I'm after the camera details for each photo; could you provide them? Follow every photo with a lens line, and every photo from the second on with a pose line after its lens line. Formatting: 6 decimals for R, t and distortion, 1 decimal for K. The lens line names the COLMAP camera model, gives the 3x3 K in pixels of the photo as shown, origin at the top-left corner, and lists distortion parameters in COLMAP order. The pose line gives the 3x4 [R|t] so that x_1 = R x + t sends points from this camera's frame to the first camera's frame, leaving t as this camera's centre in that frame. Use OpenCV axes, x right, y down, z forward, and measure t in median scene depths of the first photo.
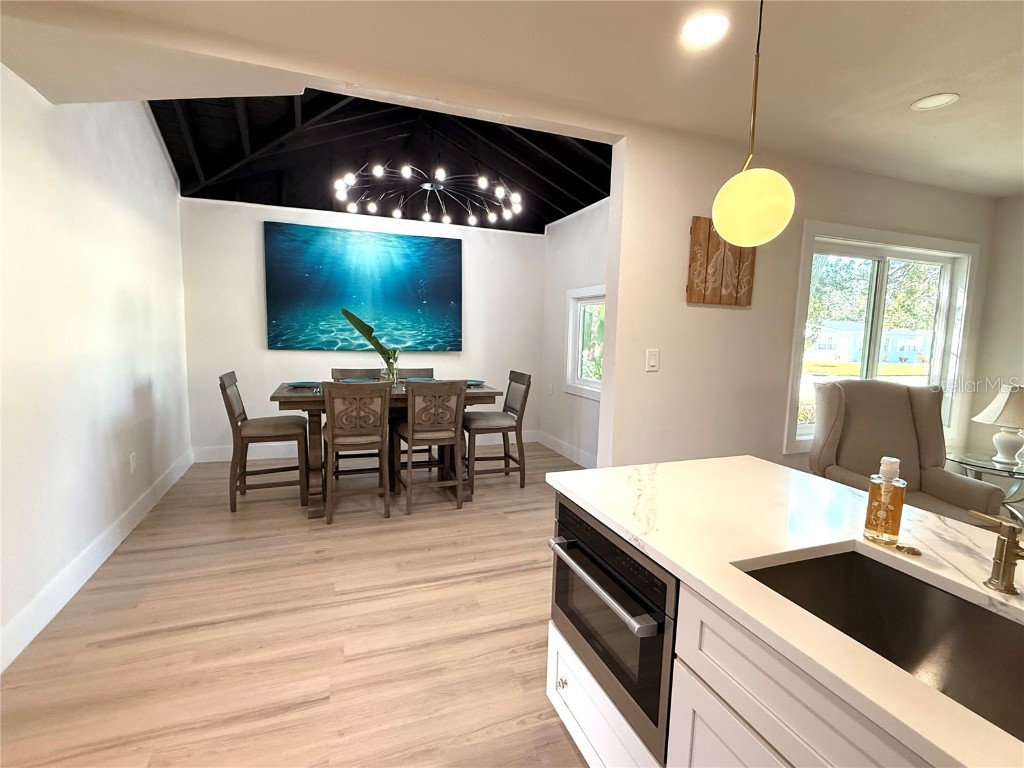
lens RADIAL K [[476.0, 0, 510.1], [0, 476.0, 383.6], [0, 0, 1]] dist [-0.001691, -0.000975]
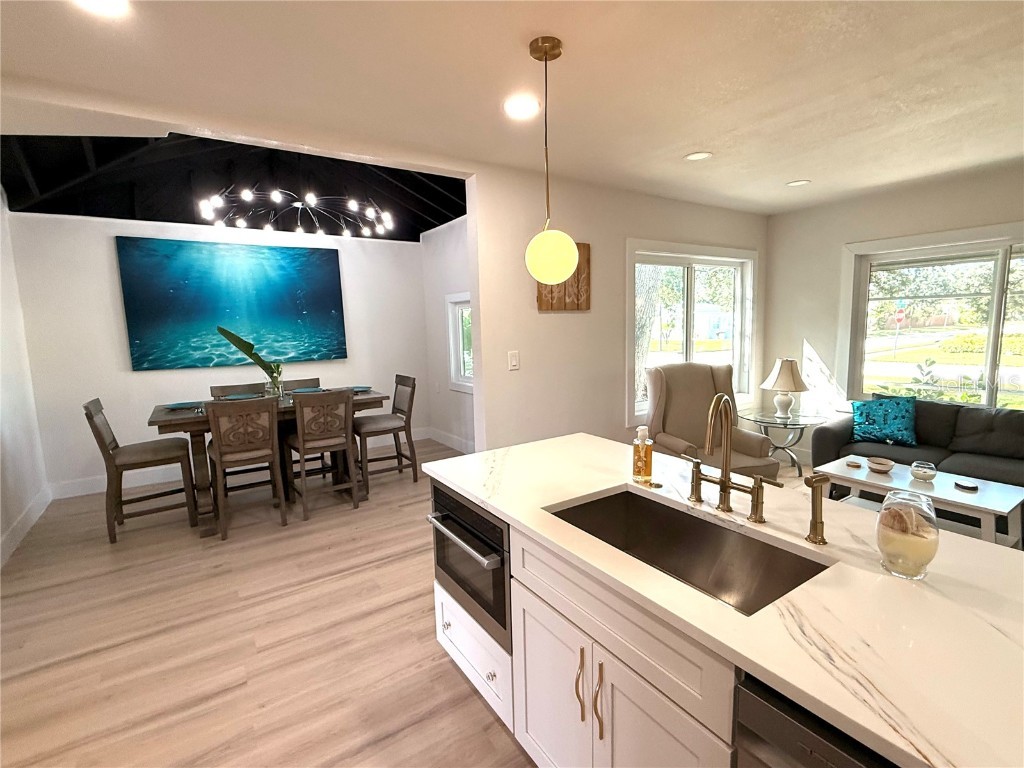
lens RADIAL K [[476.0, 0, 511.2], [0, 476.0, 383.0], [0, 0, 1]] dist [-0.001691, -0.000975]
pose [[0.972623, -0.079132, 0.218501, 0.022124], [0.076262, 0.996855, 0.021551, -0.015325], [-0.219520, -0.004297, 0.975599, -0.125932]]
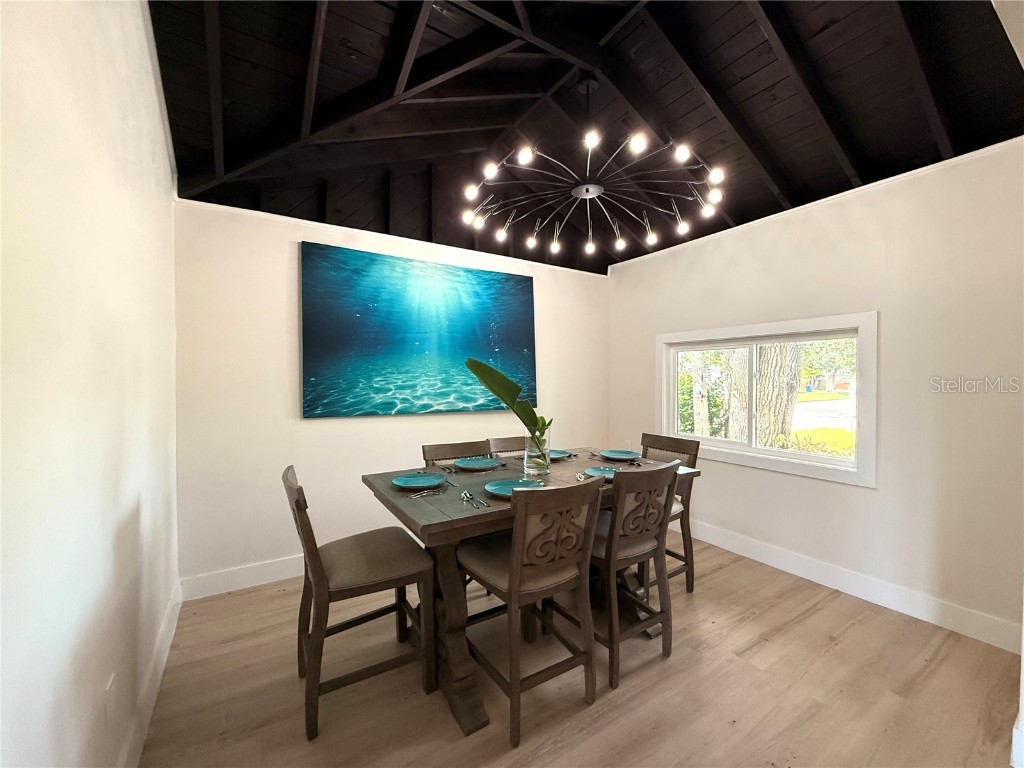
lens RADIAL K [[409.1, 0, 509.1], [0, 409.1, 382.4], [0, 0, 1]] dist [-0.001797, -0.000049]
pose [[0.981322, -0.026685, 0.190511, -0.449505], [0.044538, 0.994940, -0.090055, -0.078392], [-0.187144, 0.096858, 0.977546, 0.480167]]
